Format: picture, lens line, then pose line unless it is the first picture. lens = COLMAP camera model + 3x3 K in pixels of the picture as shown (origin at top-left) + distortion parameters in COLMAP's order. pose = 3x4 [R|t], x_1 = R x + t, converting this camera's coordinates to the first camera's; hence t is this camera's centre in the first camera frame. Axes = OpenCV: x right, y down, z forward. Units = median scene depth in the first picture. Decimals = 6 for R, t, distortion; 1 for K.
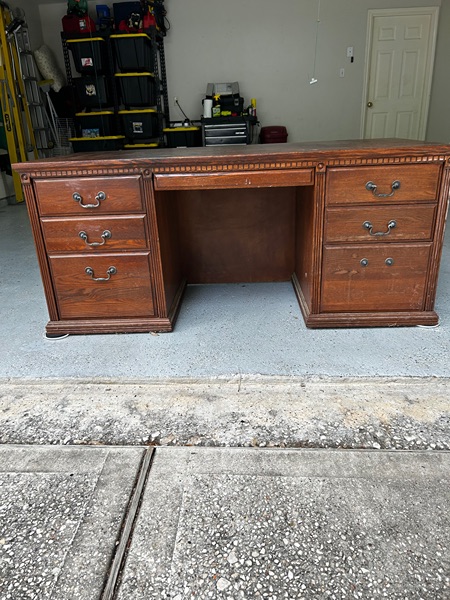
lens RADIAL K [[453.4, 0, 221.0], [0, 453.4, 299.3], [0, 0, 1]] dist [0.037230, -0.029350]
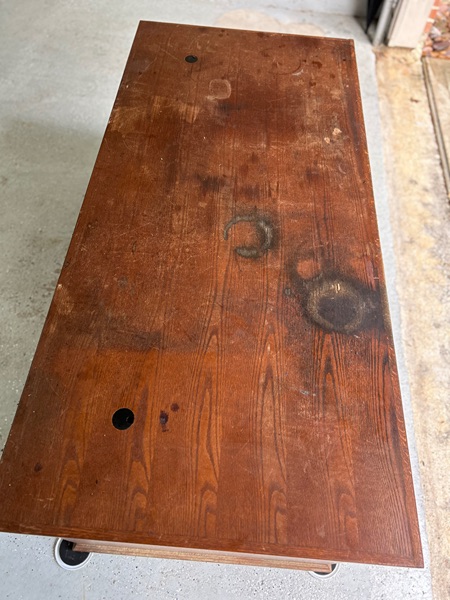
lens RADIAL K [[453.4, 0, 226.3], [0, 453.4, 302.2], [0, 0, 1]] dist [0.037230, -0.029350]
pose [[0.035292, -0.833171, 0.551889, -0.587821], [0.315290, 0.533313, 0.784965, -1.030221], [-0.948339, 0.146302, 0.281513, 1.210157]]
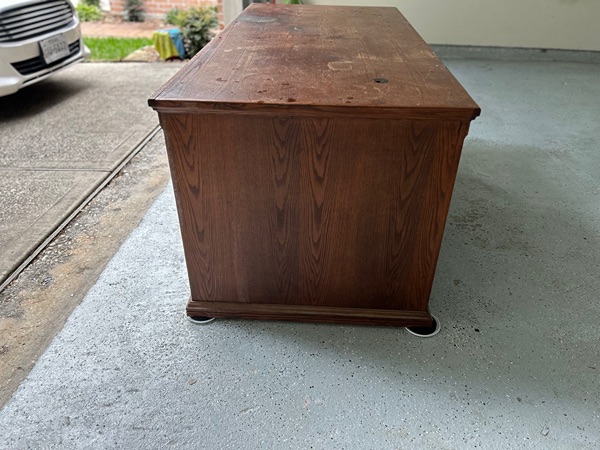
lens RADIAL K [[453.4, 0, 303.7], [0, 453.4, 226.2], [0, 0, 1]] dist [0.037230, -0.029350]
pose [[-0.019514, 0.579770, -0.814547, 1.324089], [-0.375651, 0.750759, 0.543367, -0.724913], [0.926556, 0.316589, 0.203141, 1.283831]]
